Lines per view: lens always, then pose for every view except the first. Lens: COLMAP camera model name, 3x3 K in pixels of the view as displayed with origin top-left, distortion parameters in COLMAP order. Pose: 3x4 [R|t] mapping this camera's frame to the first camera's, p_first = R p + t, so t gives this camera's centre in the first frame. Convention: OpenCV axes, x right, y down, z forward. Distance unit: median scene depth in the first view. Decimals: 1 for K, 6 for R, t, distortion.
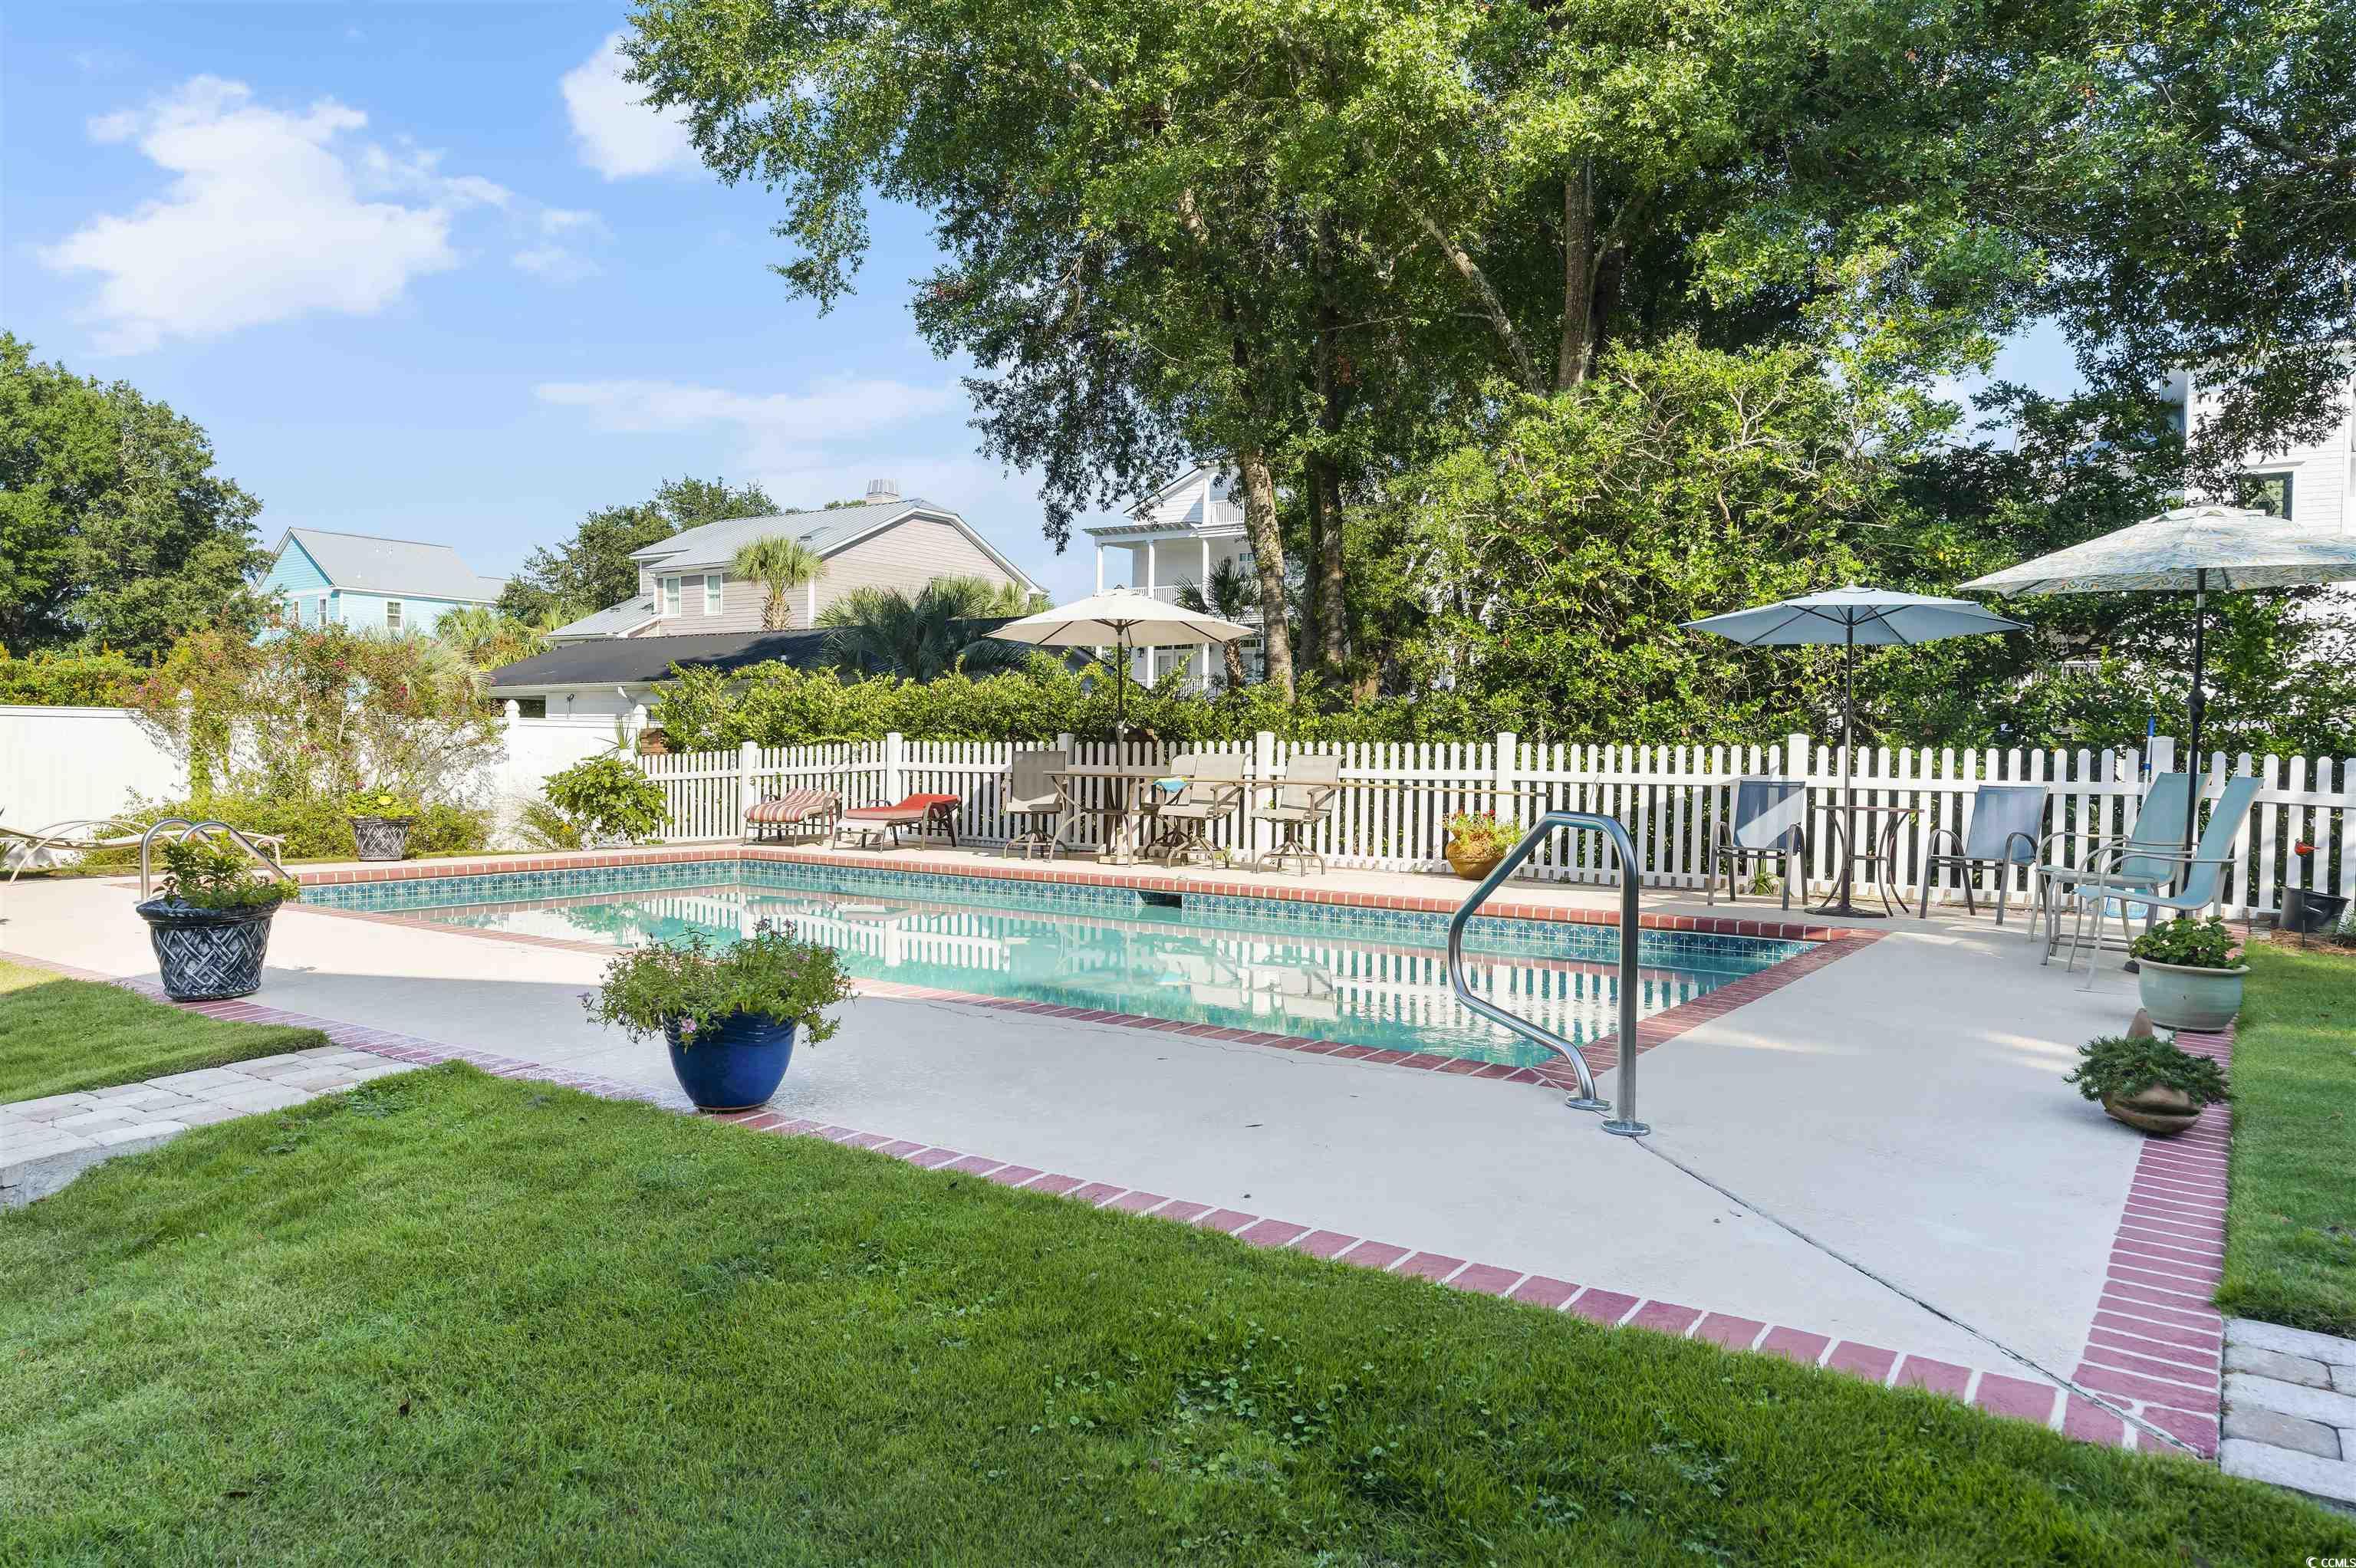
lens RADIAL K [[1521.4, 0, 1184.8], [0, 1521.4, 780.8], [0, 0, 1]] dist [-0.000699, 0.000411]
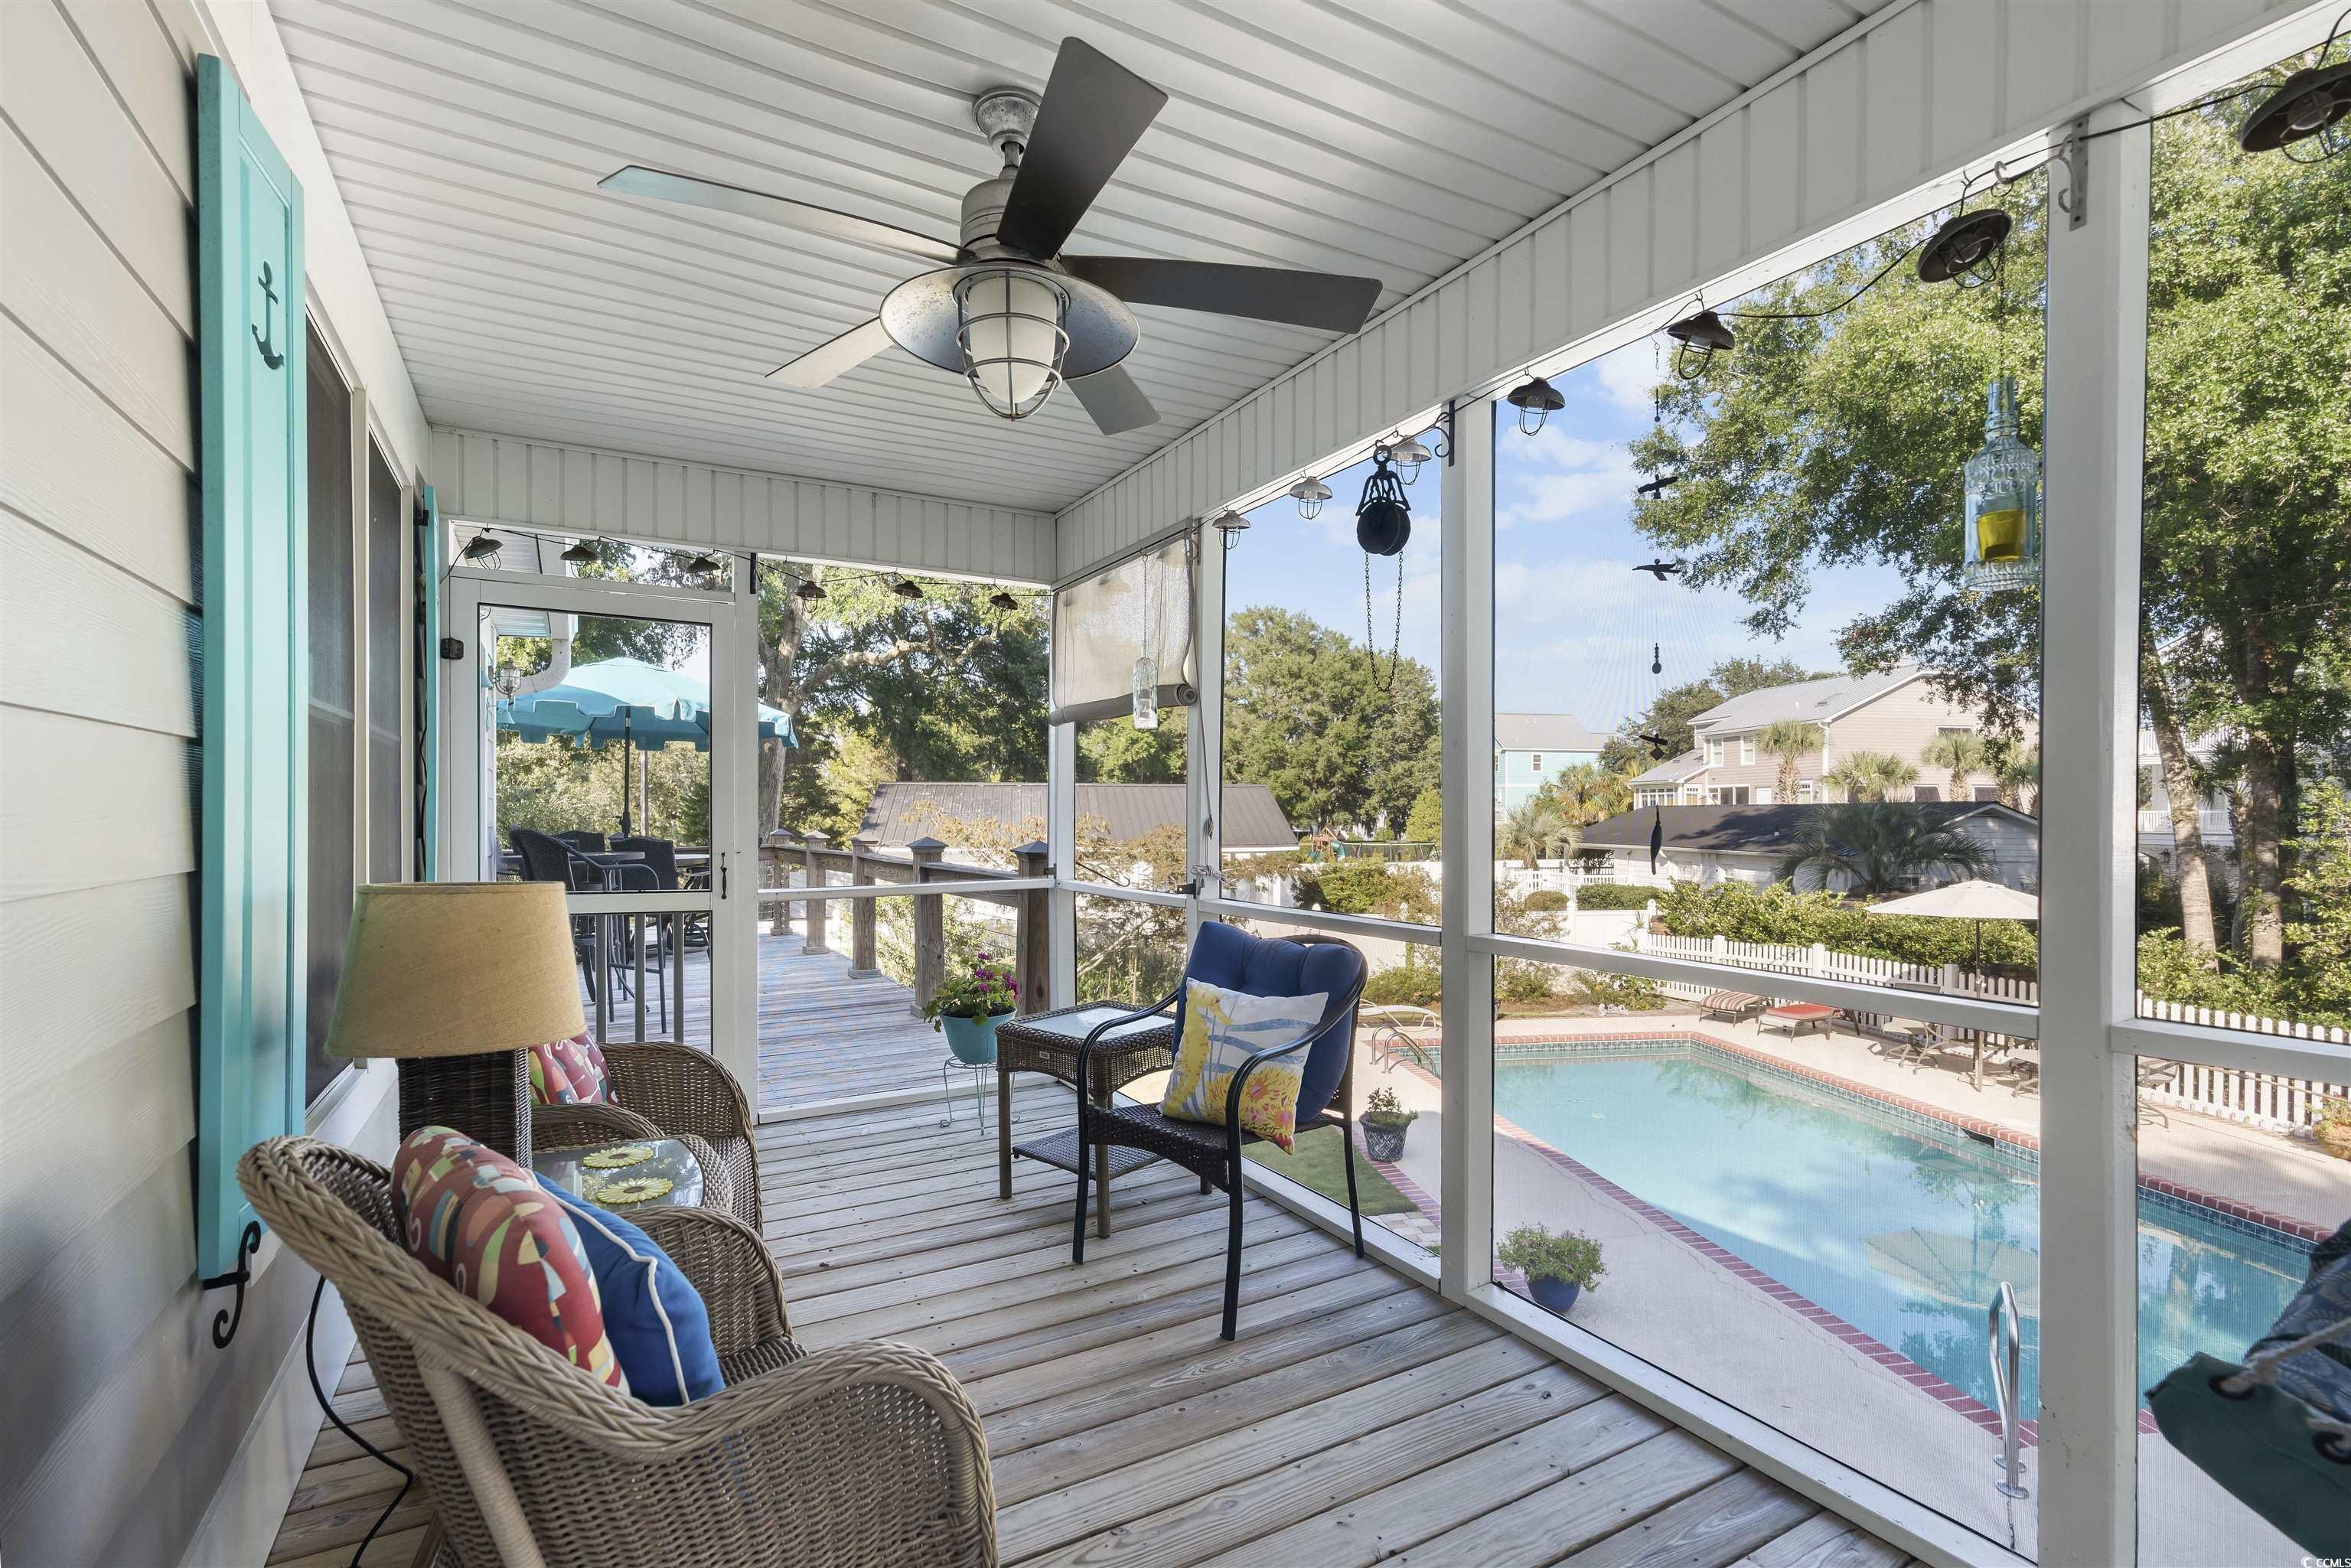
lens RADIAL K [[1067.4, 0, 1175.2], [0, 1067.4, 826.6], [0, 0, 1]] dist [-0.010807, 0.000992]
pose [[0.685614, -0.002043, -0.727962, 0.048485], [-0.008132, 0.999912, -0.010466, -0.049470], [0.727920, 0.013095, 0.685537, -0.053775]]
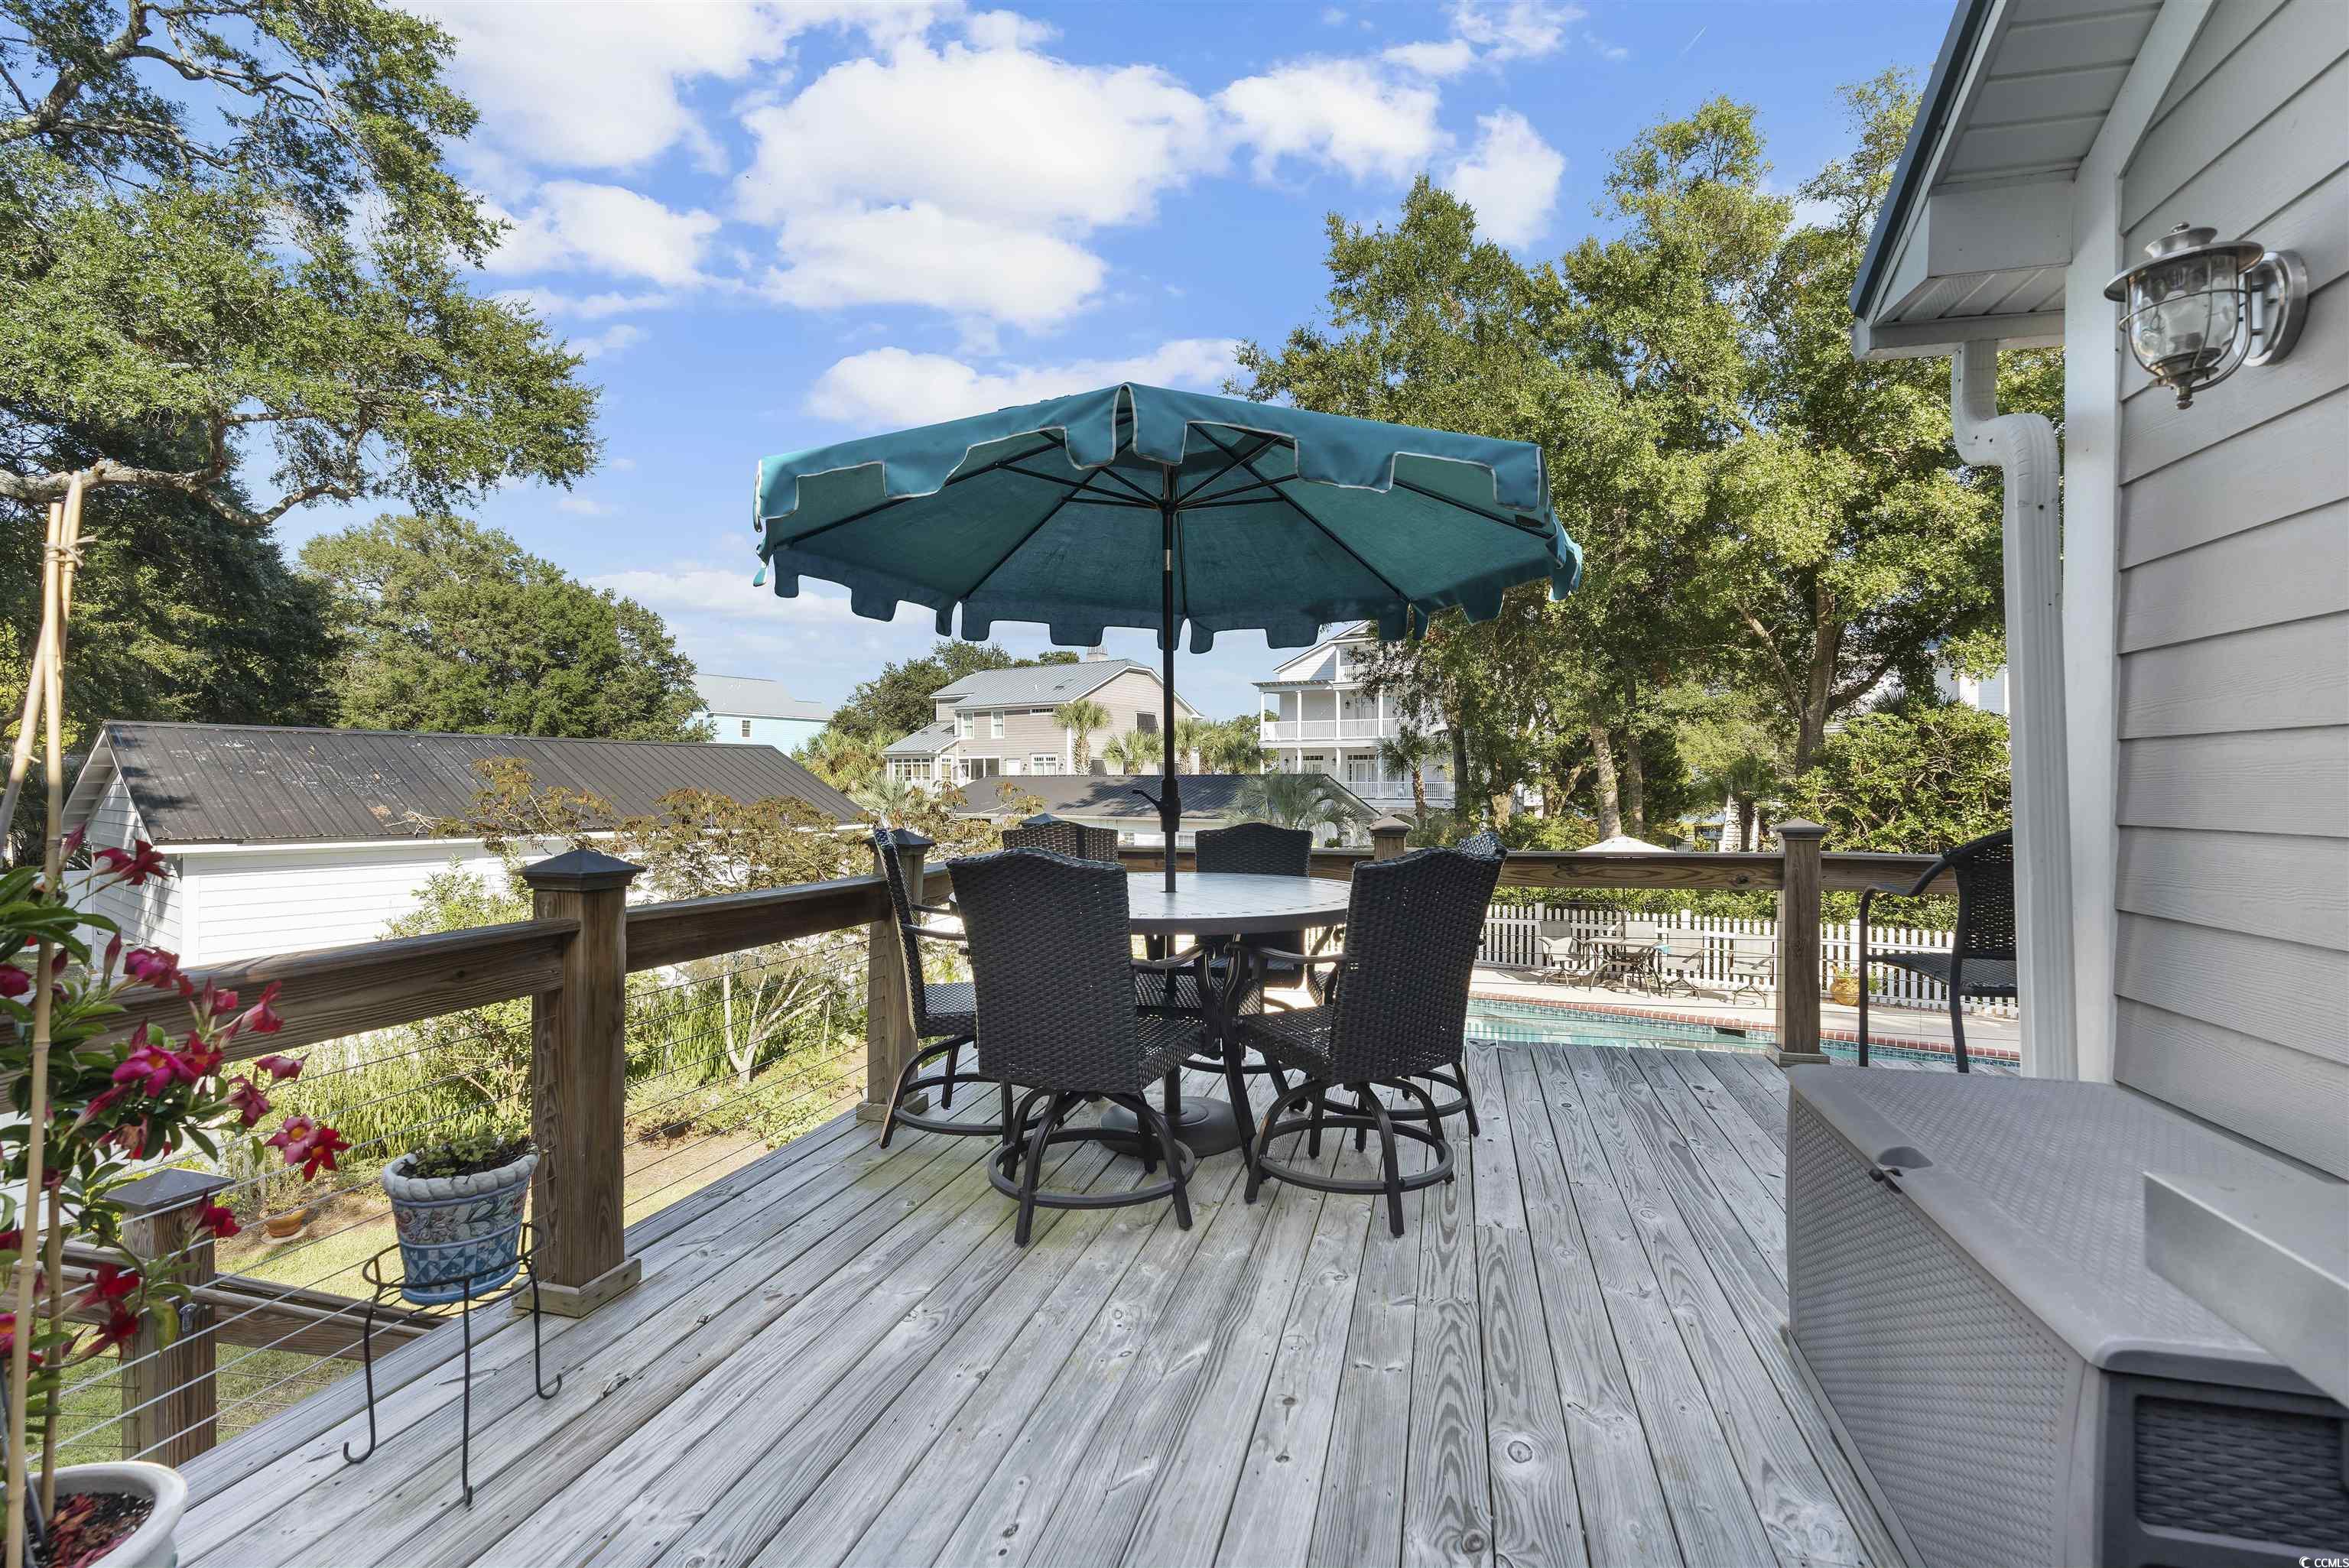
lens RADIAL K [[1066.4, 0, 1173.6], [0, 1066.4, 773.3], [0, 0, 1]] dist [-0.010807, 0.000992]
pose [[0.999962, -0.008646, -0.001124, -0.174643], [0.008606, 0.999456, -0.031831, -0.050960], [0.001399, 0.031820, 0.999493, -0.073334]]
